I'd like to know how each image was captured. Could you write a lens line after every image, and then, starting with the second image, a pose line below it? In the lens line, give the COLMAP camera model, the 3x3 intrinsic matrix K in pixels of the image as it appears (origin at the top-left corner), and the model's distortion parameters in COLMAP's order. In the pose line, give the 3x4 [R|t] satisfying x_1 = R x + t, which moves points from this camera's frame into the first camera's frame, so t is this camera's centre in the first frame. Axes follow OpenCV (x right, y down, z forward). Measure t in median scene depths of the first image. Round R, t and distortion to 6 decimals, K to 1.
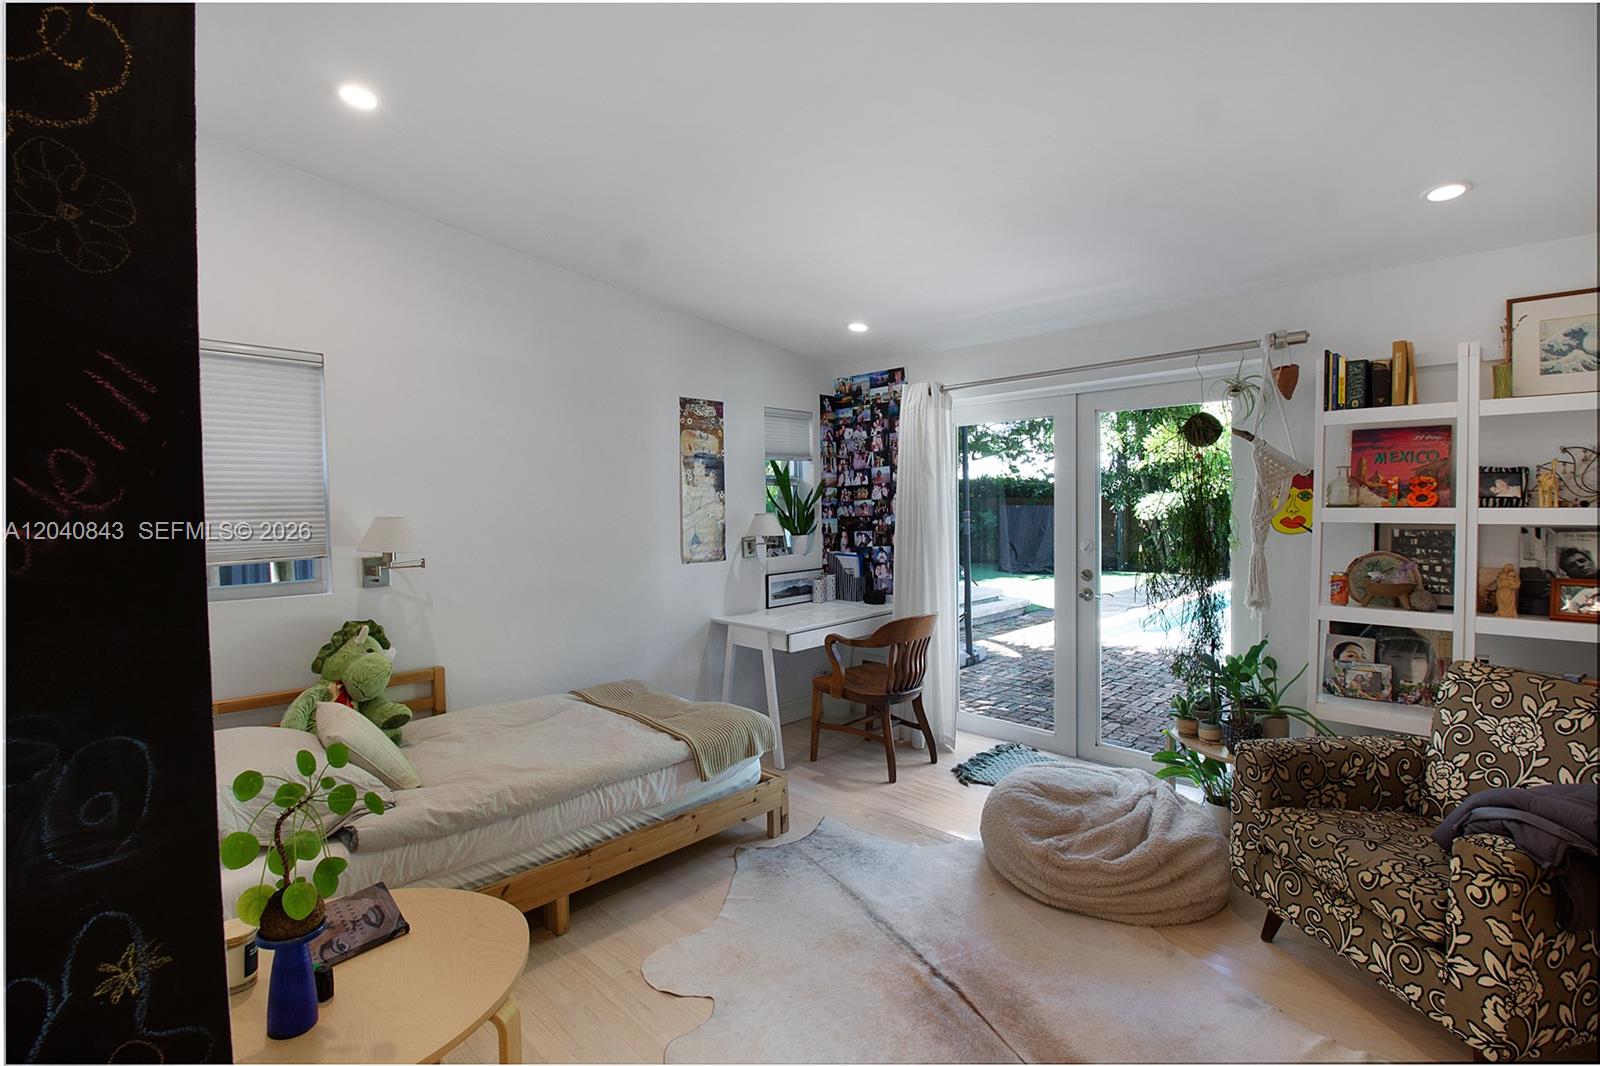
lens RADIAL K [[734.2, 0, 806.1], [0, 734.2, 532.2], [0, 0, 1]] dist [-0.011619, -0.002423]
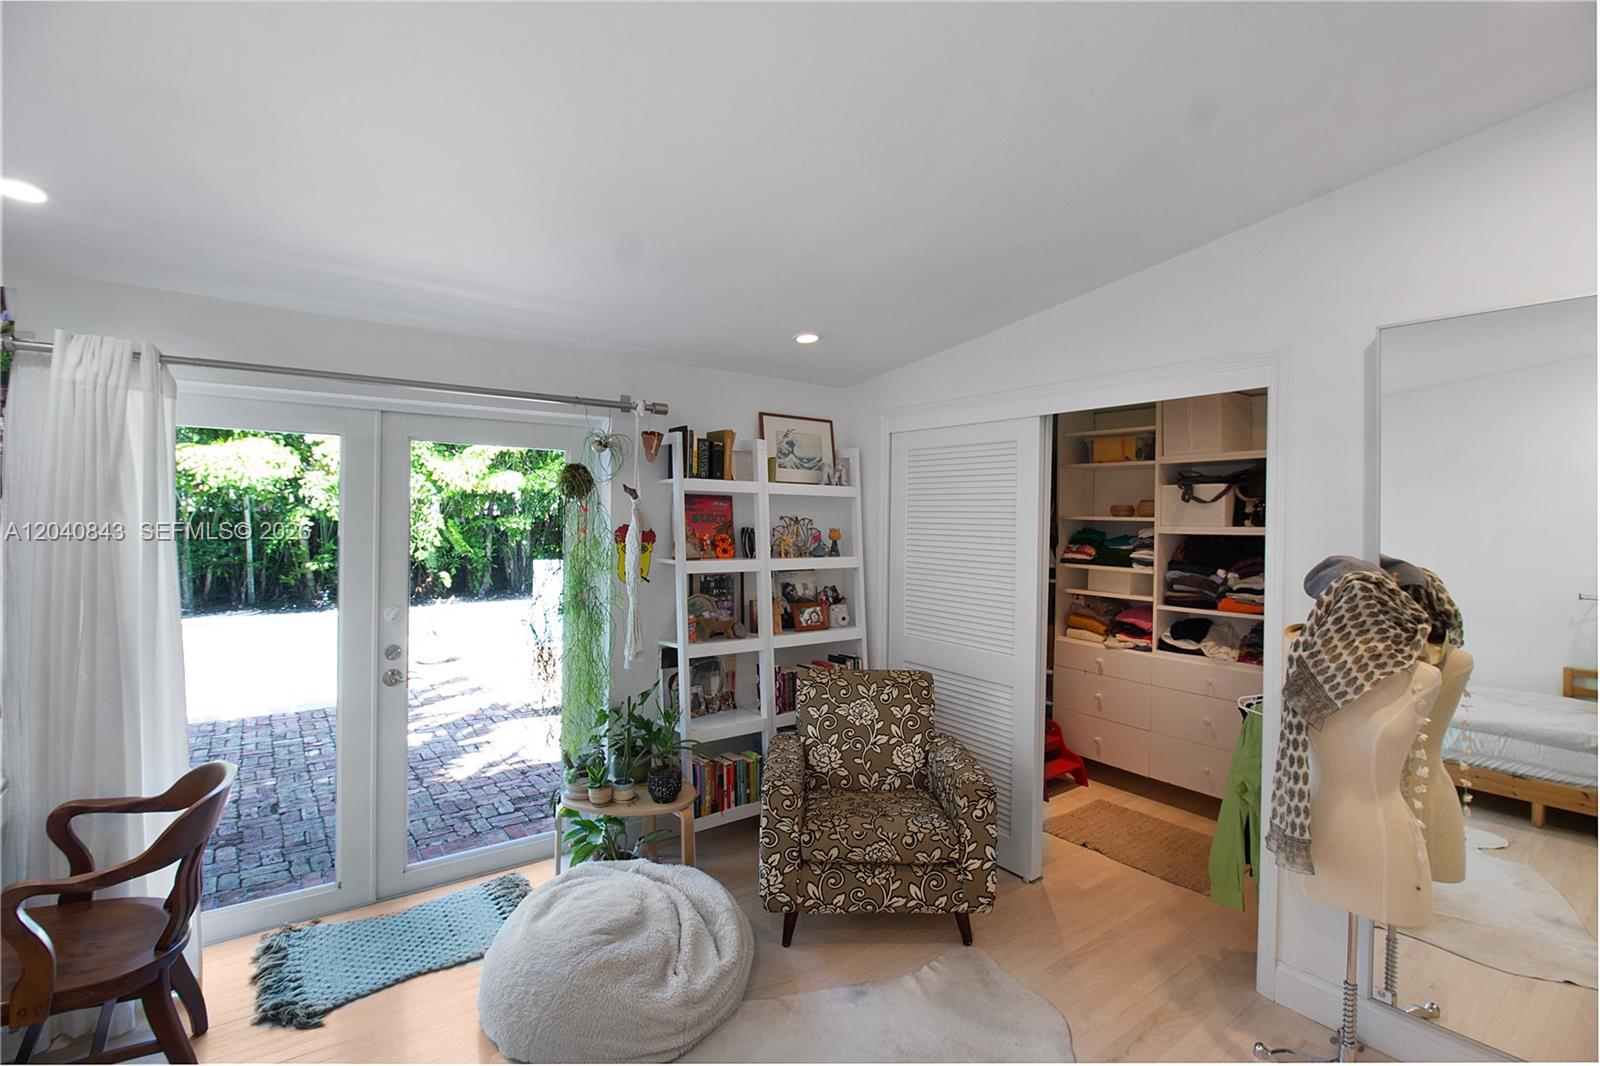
lens RADIAL K [[734.2, 0, 805.6], [0, 734.2, 527.8], [0, 0, 1]] dist [-0.011619, -0.002423]
pose [[0.151640, 0.002088, 0.988434, -0.425987], [0.026663, 0.999625, -0.006203, -0.076292], [-0.988076, 0.027295, 0.151528, 0.653899]]
